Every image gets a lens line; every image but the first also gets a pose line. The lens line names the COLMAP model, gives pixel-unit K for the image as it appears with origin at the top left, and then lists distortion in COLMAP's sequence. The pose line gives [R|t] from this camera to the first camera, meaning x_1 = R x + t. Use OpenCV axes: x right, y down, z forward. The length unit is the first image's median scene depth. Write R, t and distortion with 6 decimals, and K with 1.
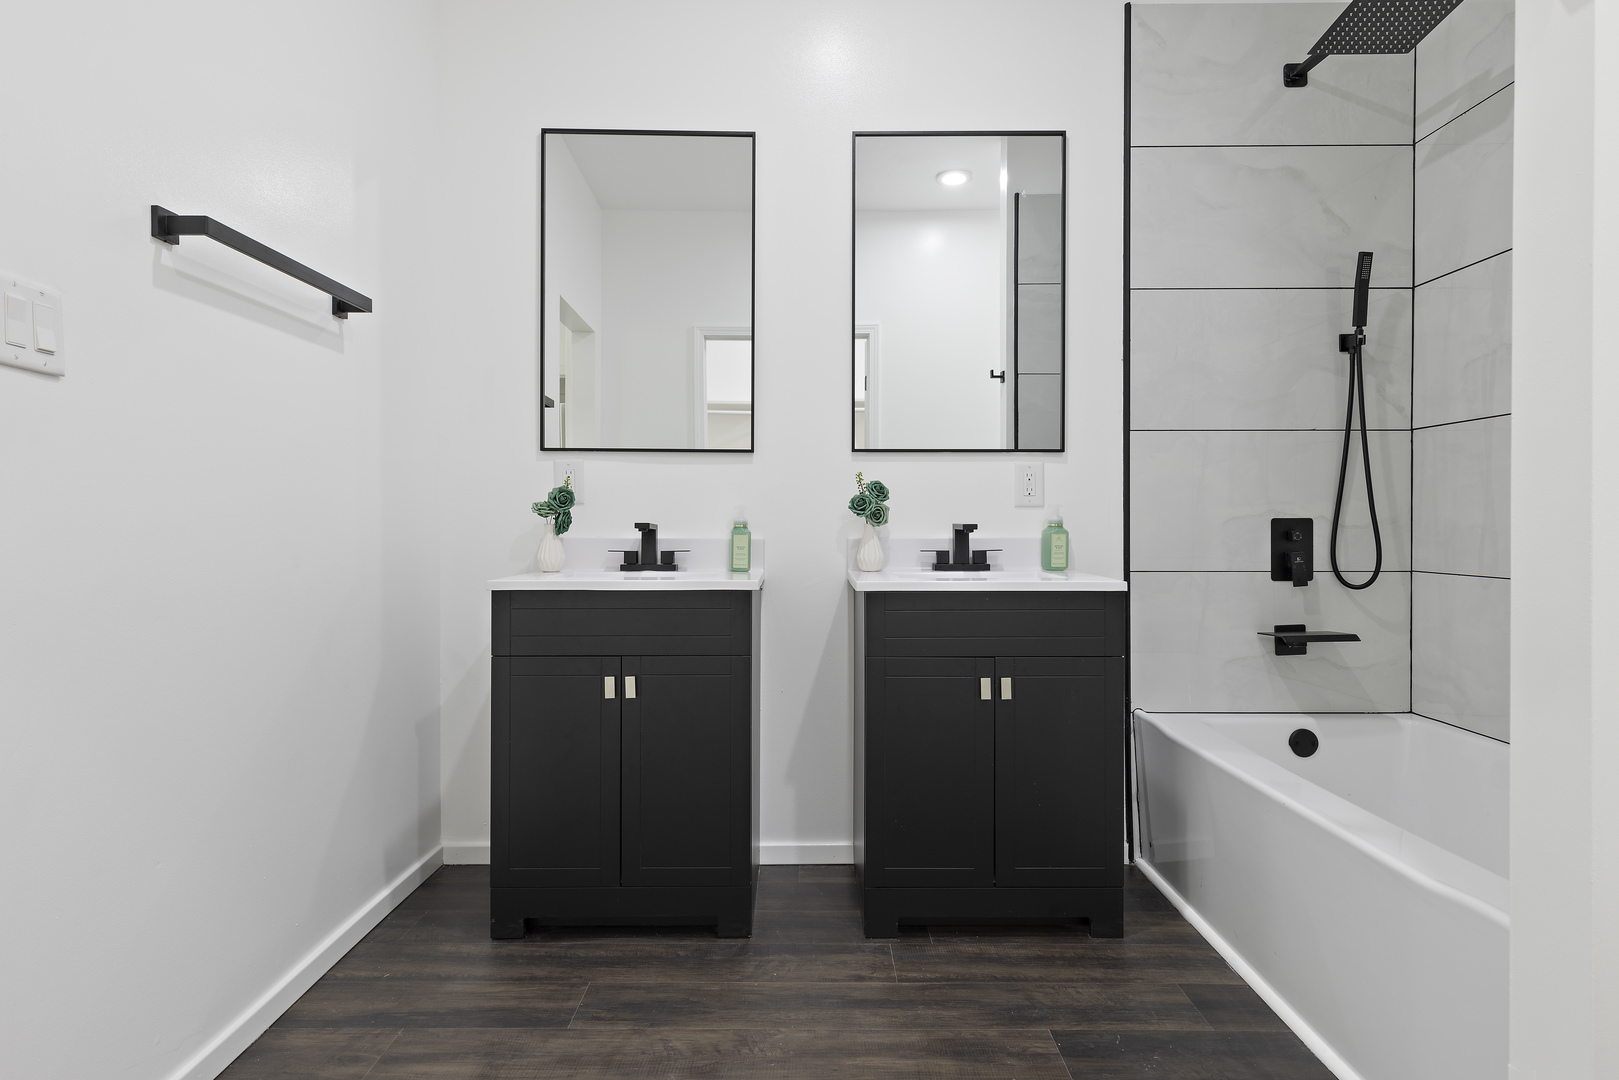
lens RADIAL K [[902.5, 0, 804.5], [0, 902.5, 528.5], [0, 0, 1]] dist [0.029680, 0.000774]
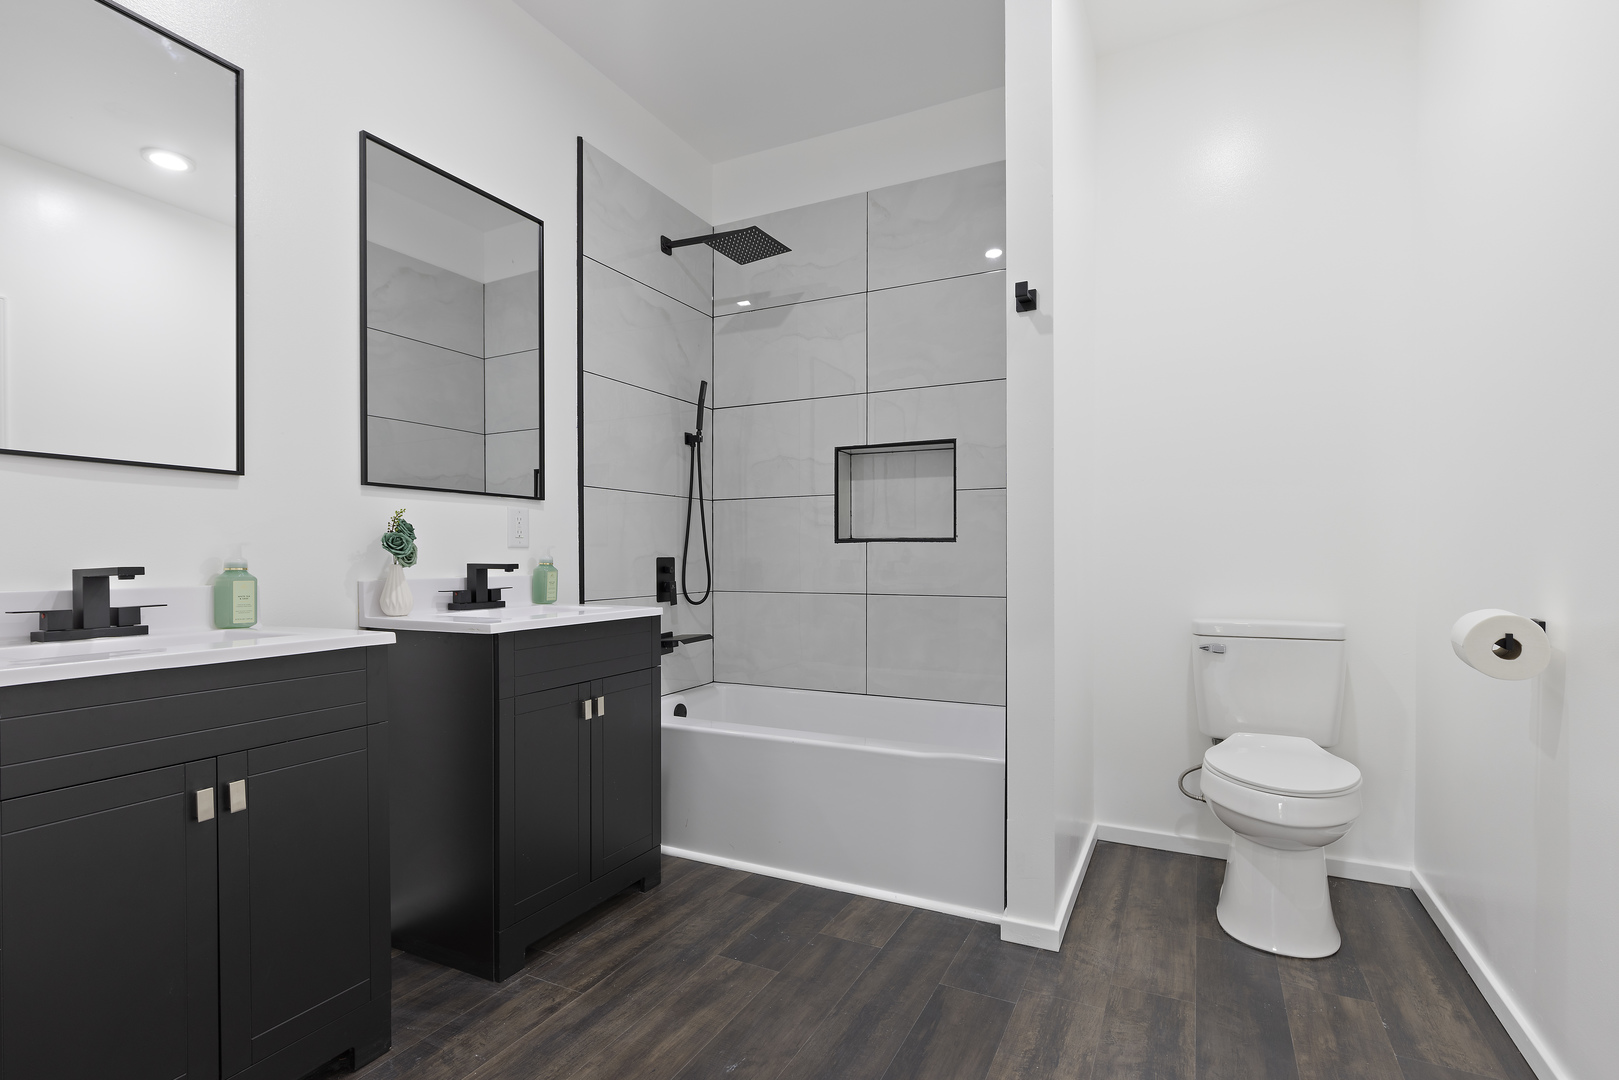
lens RADIAL K [[785.8, 0, 803.8], [0, 785.8, 554.3], [0, 0, 1]] dist [0.003344, 0.000166]
pose [[0.436724, -0.000216, 0.899596, -0.481074], [-0.009954, 0.999938, 0.005072, -0.024539], [-0.899540, -0.011170, 0.436695, 0.275276]]
